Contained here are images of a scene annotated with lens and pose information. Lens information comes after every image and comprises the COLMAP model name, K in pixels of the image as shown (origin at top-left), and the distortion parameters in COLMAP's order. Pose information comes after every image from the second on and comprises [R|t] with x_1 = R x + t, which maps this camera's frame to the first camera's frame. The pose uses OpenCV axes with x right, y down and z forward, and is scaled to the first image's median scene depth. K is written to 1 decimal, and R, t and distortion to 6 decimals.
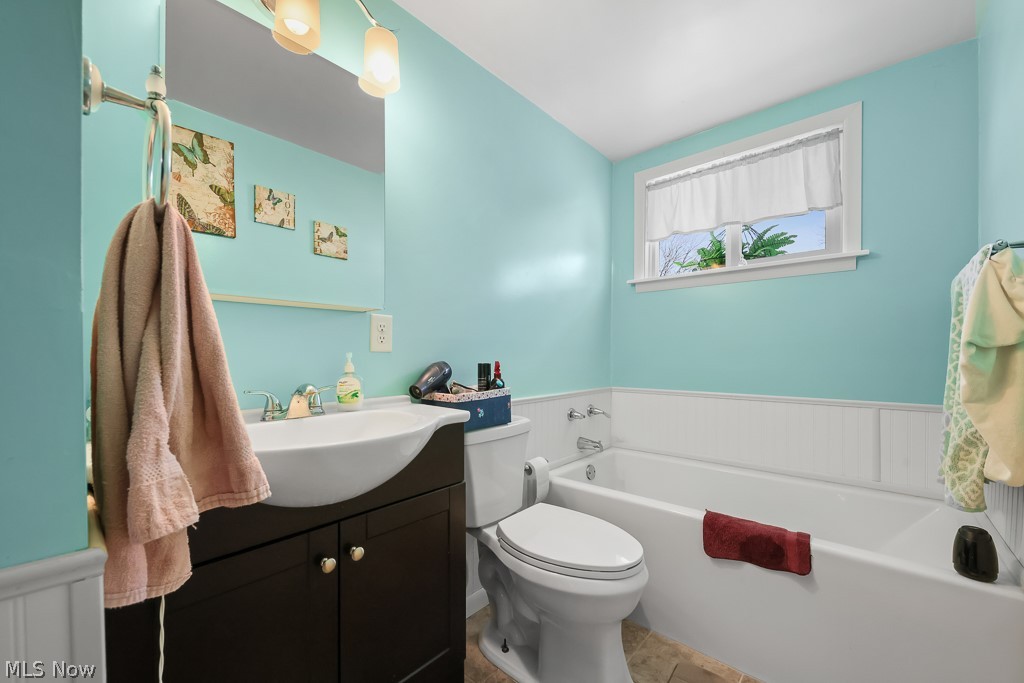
lens RADIAL K [[406.3, 0, 512.9], [0, 406.3, 351.3], [0, 0, 1]] dist [-0.000630, -0.000533]
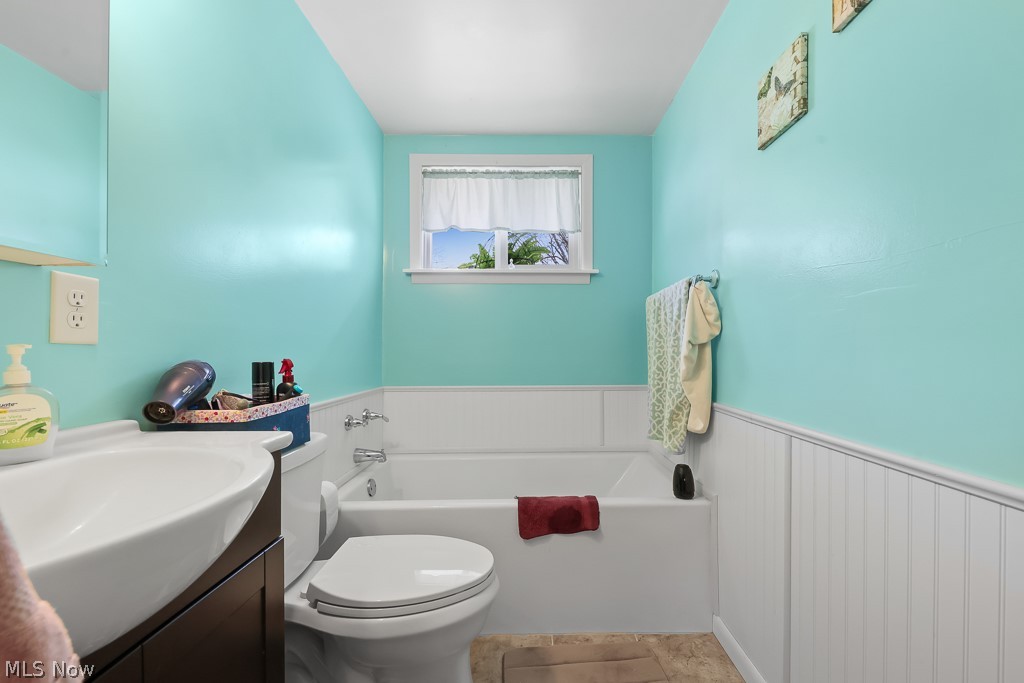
lens RADIAL K [[424.4, 0, 533.6], [0, 424.4, 347.3], [0, 0, 1]] dist [0.000113, -0.000261]
pose [[0.730387, 0.004093, 0.683021, -0.250266], [-0.003219, 0.999992, -0.002550, 0.005094], [-0.683026, -0.000336, 0.730394, 0.166824]]
